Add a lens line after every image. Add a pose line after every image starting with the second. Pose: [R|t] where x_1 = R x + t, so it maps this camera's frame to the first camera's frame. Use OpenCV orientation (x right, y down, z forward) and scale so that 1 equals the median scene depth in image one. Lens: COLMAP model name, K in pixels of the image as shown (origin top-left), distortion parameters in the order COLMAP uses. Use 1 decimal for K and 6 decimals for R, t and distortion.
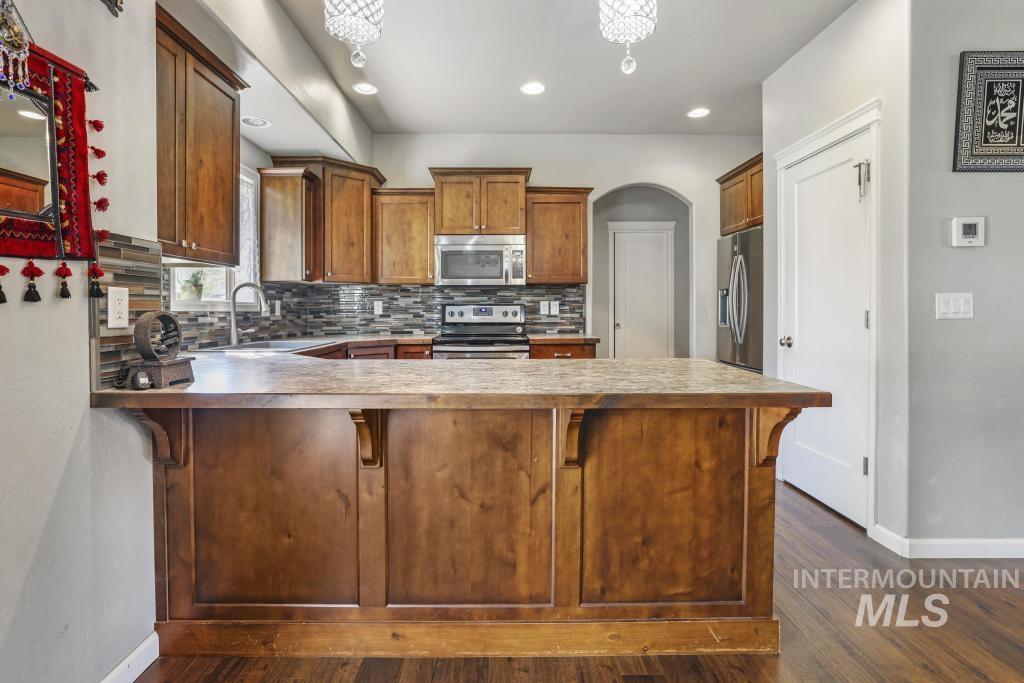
lens RADIAL K [[485.5, 0, 505.7], [0, 485.5, 313.1], [0, 0, 1]] dist [-0.000876, -0.000091]
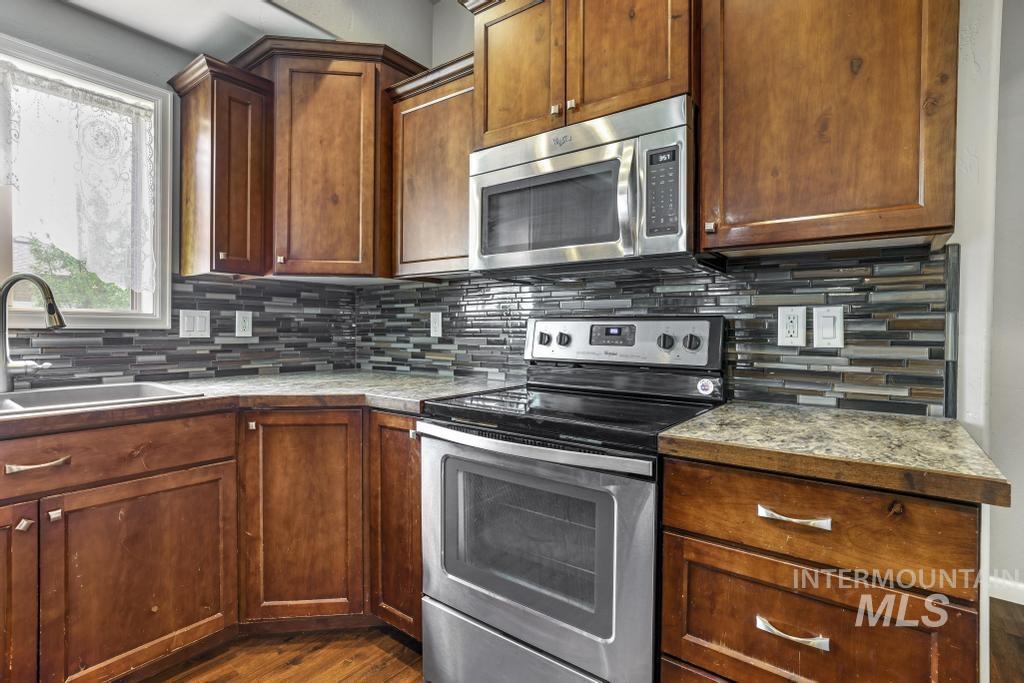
lens RADIAL K [[493.0, 0, 505.2], [0, 493.0, 334.6], [0, 0, 1]] dist [-0.048349, 0.023720]
pose [[0.786538, 0.016147, -0.617331, 0.143950], [-0.013541, 0.999869, 0.008900, -0.006409], [0.617394, 0.001359, 0.786653, 0.679776]]
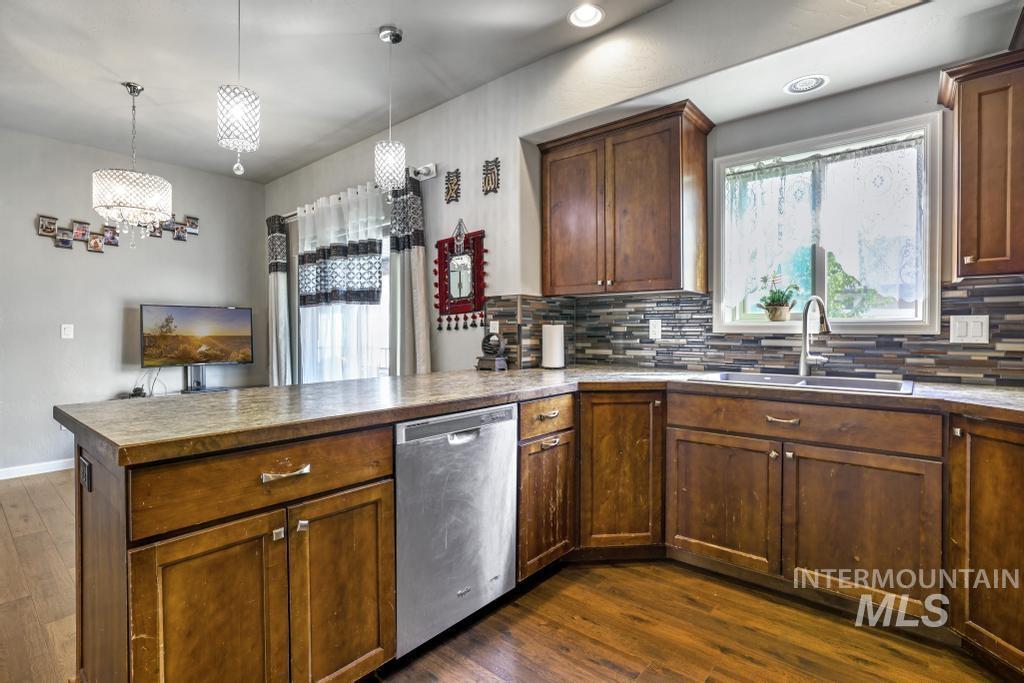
lens RADIAL K [[496.3, 0, 511.6], [0, 496.3, 334.4], [0, 0, 1]] dist [-0.041314, 0.024390]
pose [[-0.655908, 0.008553, -0.754792, 0.273781], [-0.003179, 0.999896, 0.014093, -0.009030], [0.754834, 0.011643, -0.655812, 0.855836]]
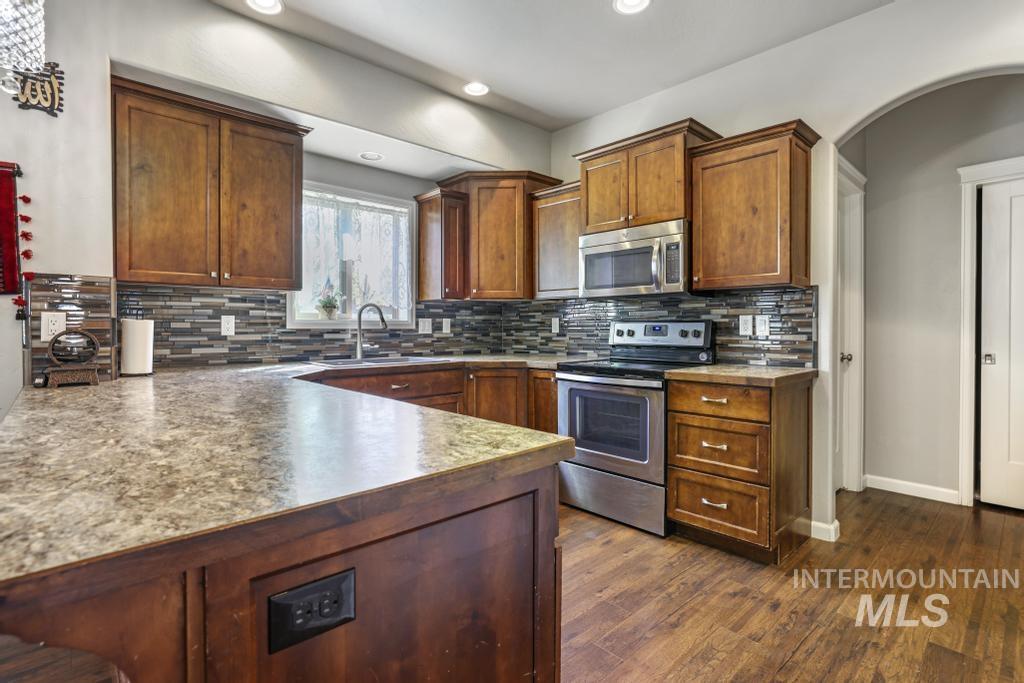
lens RADIAL K [[496.3, 0, 511.6], [0, 496.3, 334.4], [0, 0, 1]] dist [-0.041314, 0.024390]
pose [[0.678554, 0.012863, -0.734438, 0.388277], [-0.006271, 0.999912, 0.011719, -0.004962], [0.734524, -0.003346, 0.678575, 0.350057]]
